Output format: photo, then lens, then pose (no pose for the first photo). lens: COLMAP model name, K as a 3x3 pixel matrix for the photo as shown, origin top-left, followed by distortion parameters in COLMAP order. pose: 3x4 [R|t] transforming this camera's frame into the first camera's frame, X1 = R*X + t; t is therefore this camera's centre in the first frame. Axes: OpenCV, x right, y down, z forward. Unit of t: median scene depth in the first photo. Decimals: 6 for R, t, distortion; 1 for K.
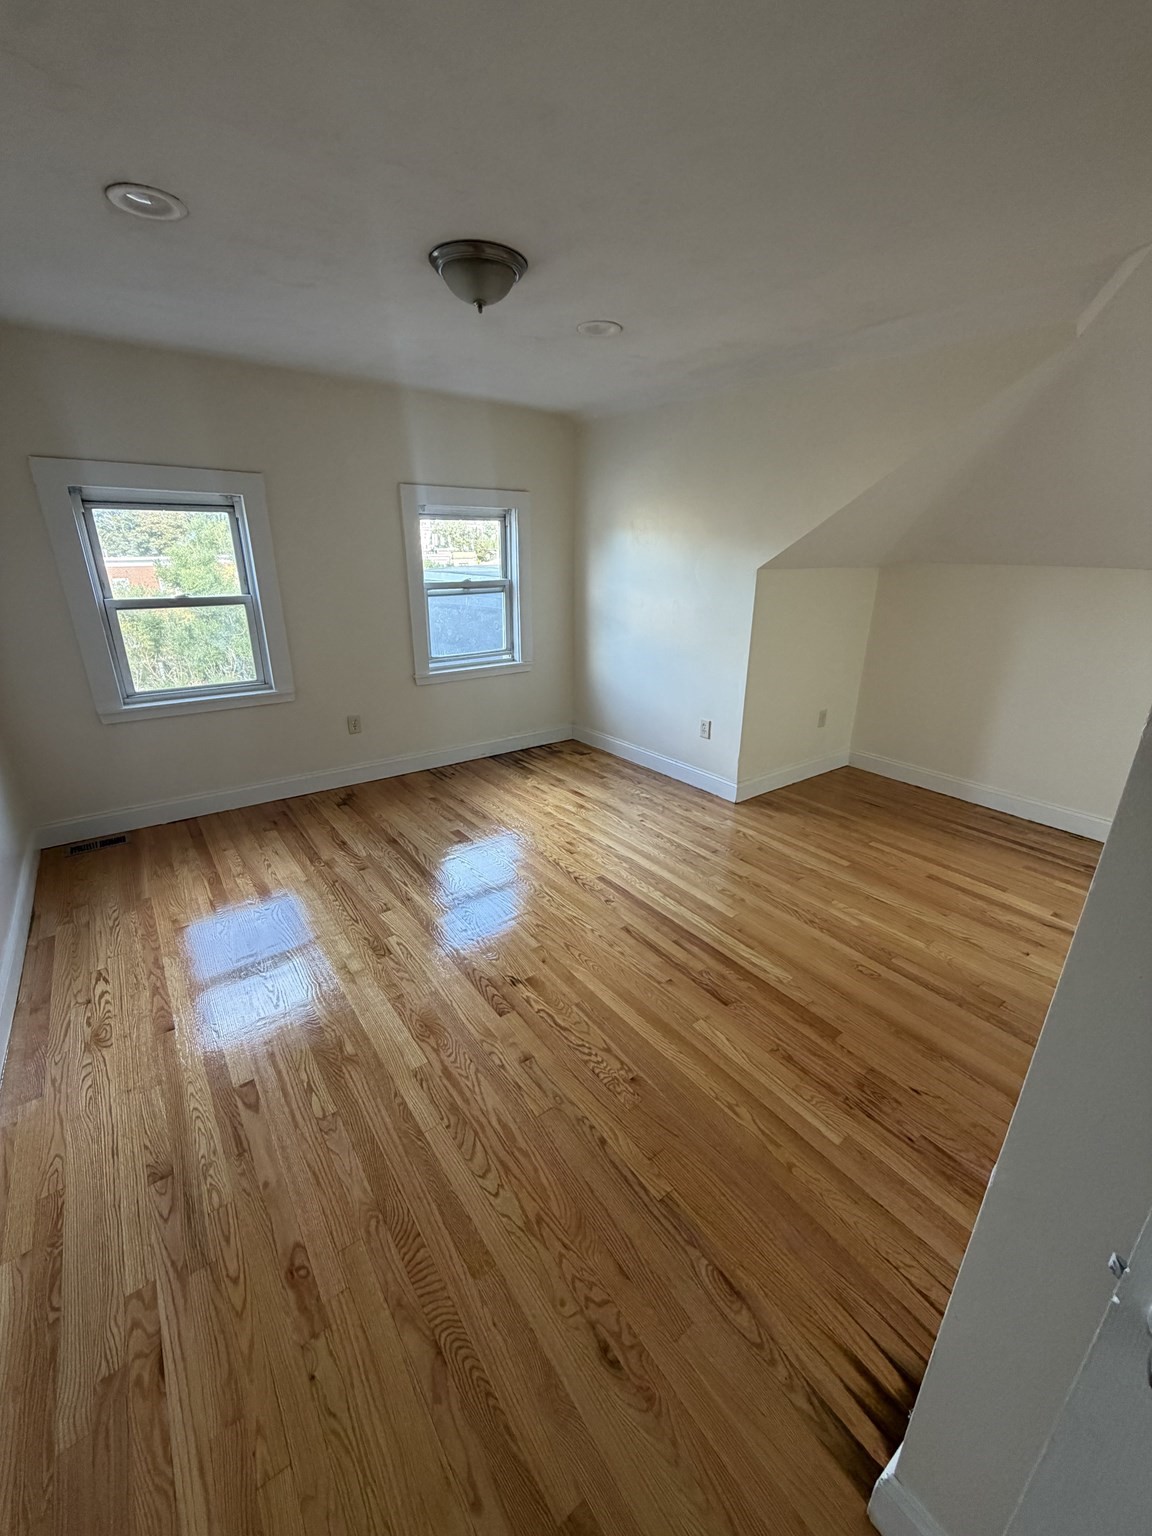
lens RADIAL K [[617.4, 0, 577.5], [0, 617.4, 771.6], [0, 0, 1]] dist [-0.001788, 0.000966]
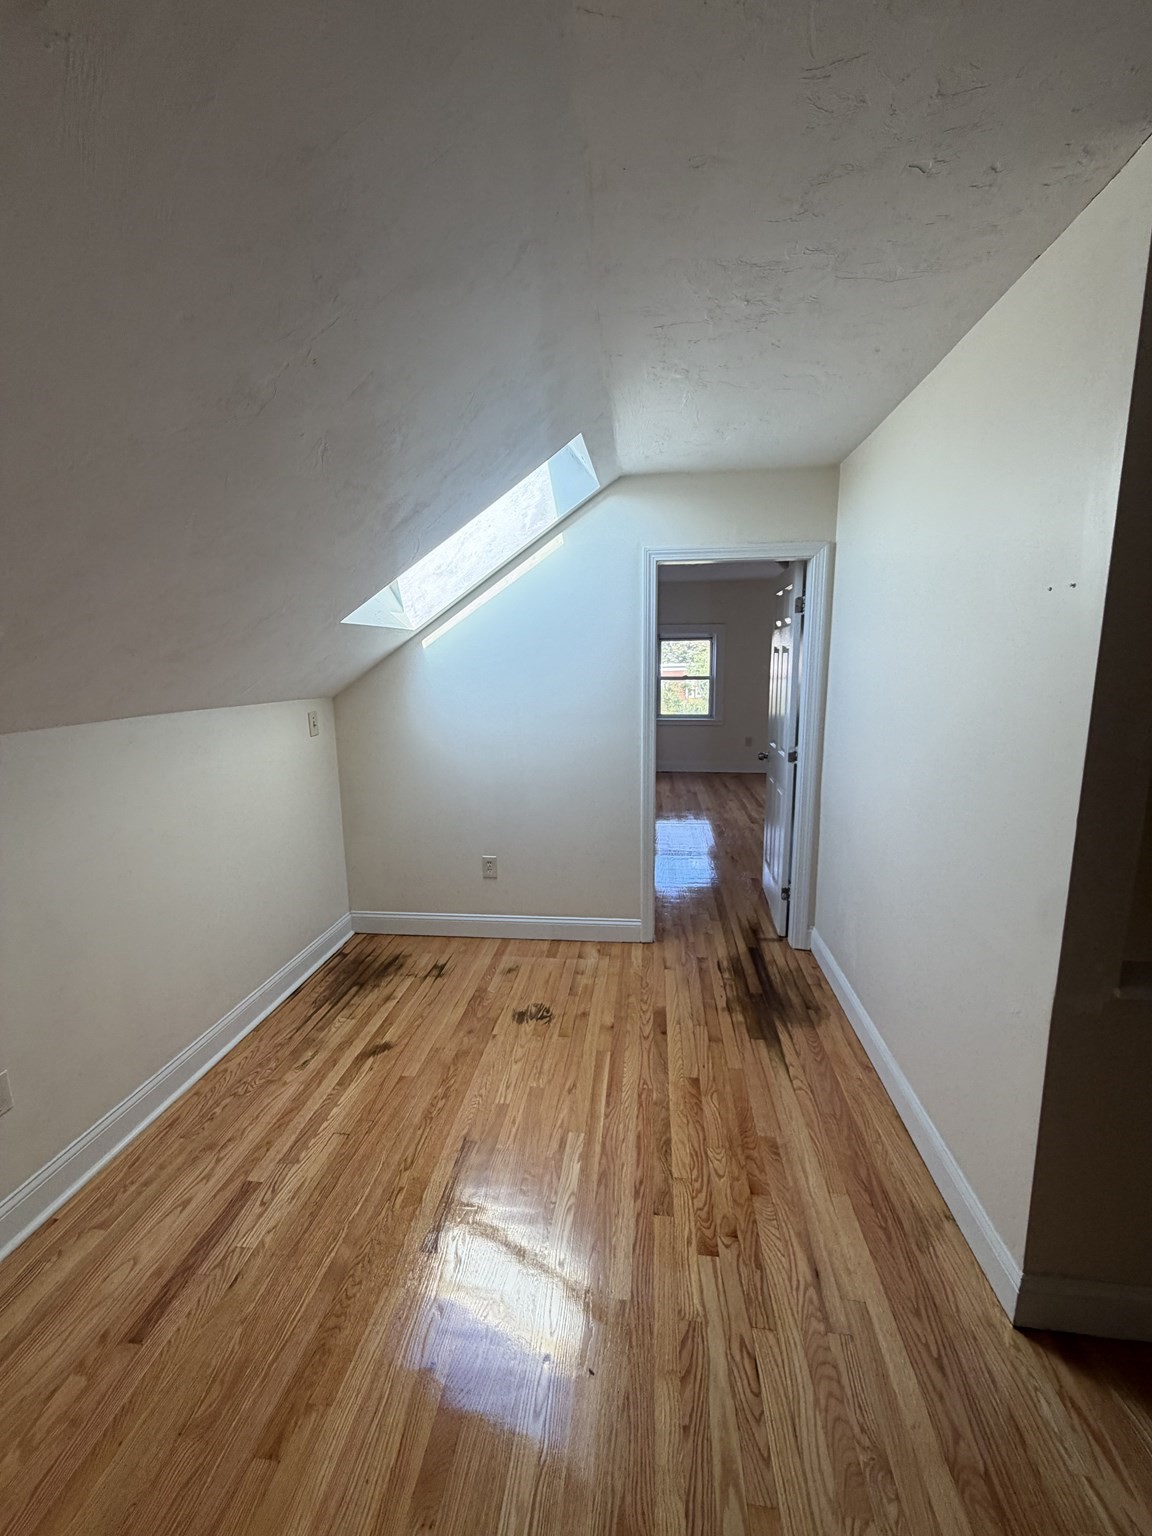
lens RADIAL K [[617.4, 0, 574.1], [0, 617.4, 768.4], [0, 0, 1]] dist [-0.001788, 0.000966]
pose [[0.724424, 0.098462, -0.682286, 0.377517], [-0.209380, 0.974416, -0.081692, 0.186597], [0.656787, 0.202037, 0.726506, -0.499249]]
